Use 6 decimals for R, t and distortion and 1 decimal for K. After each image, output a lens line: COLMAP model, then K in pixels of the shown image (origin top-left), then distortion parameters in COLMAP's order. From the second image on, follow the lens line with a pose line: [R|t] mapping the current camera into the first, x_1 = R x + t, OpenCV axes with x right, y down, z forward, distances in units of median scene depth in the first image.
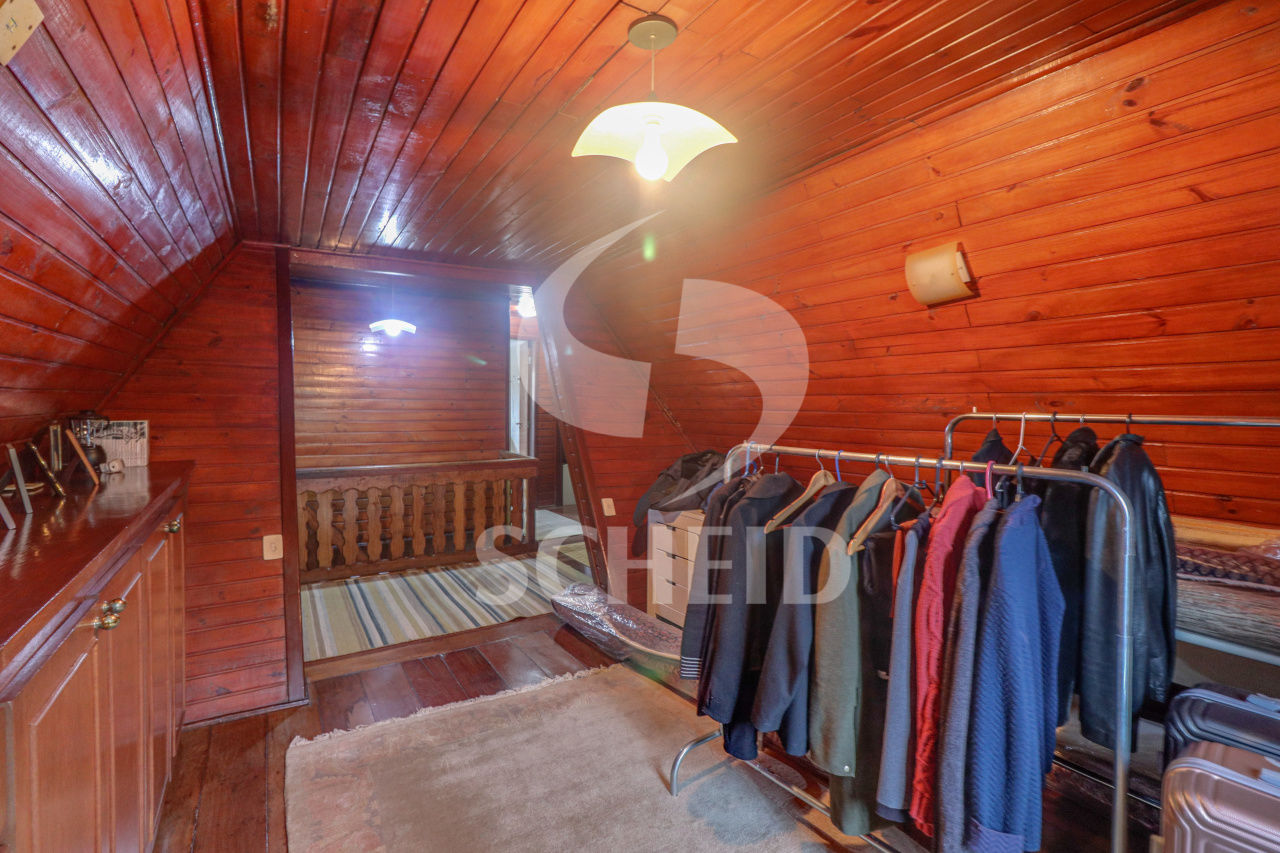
lens RADIAL K [[601.6, 0, 638.2], [0, 601.6, 419.2], [0, 0, 1]] dist [-0.001094, -0.000462]
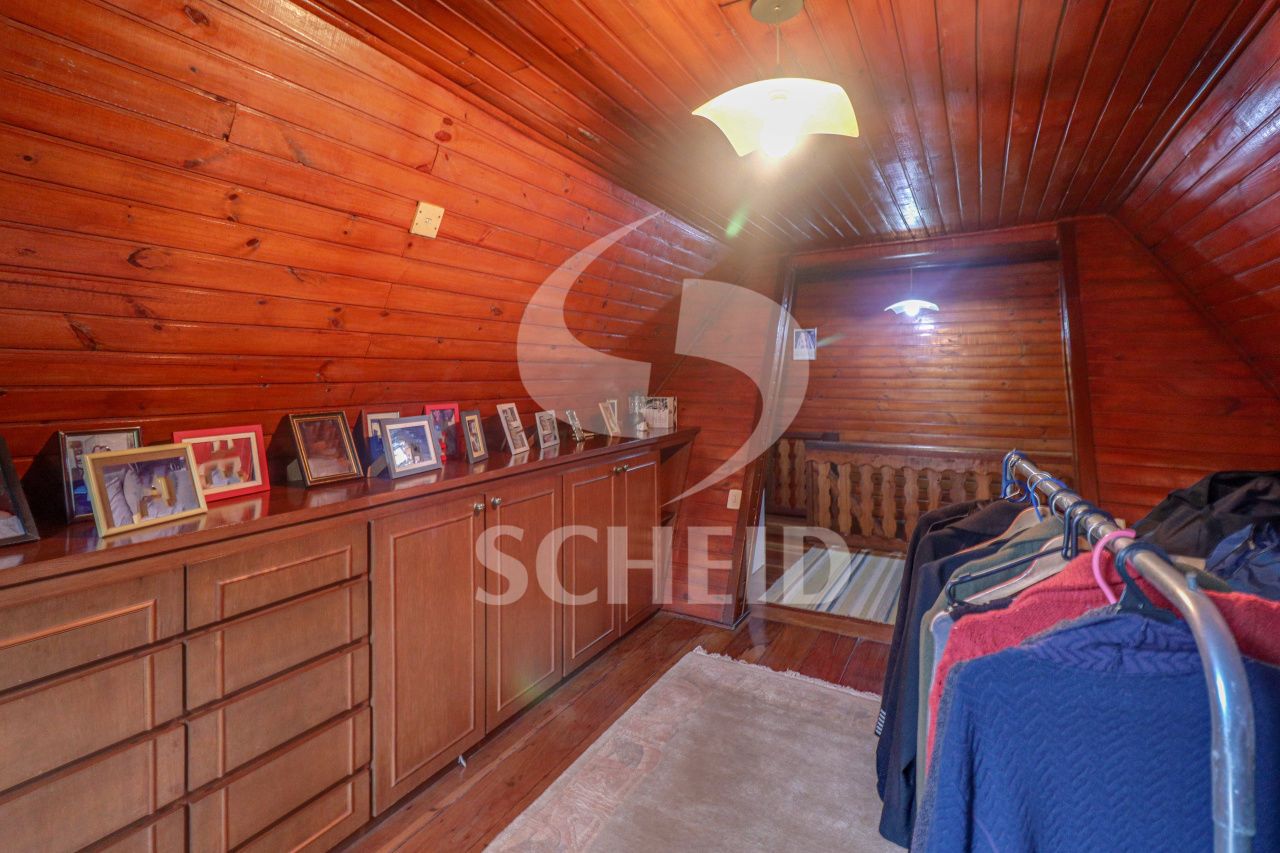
lens RADIAL K [[601.6, 0, 633.7], [0, 601.6, 380.7], [0, 0, 1]] dist [-0.001094, -0.000462]
pose [[0.481383, 0.002612, -0.876507, 0.293449], [-0.019695, 0.999775, -0.007838, -0.017485], [0.876289, 0.021036, 0.481326, 0.143992]]
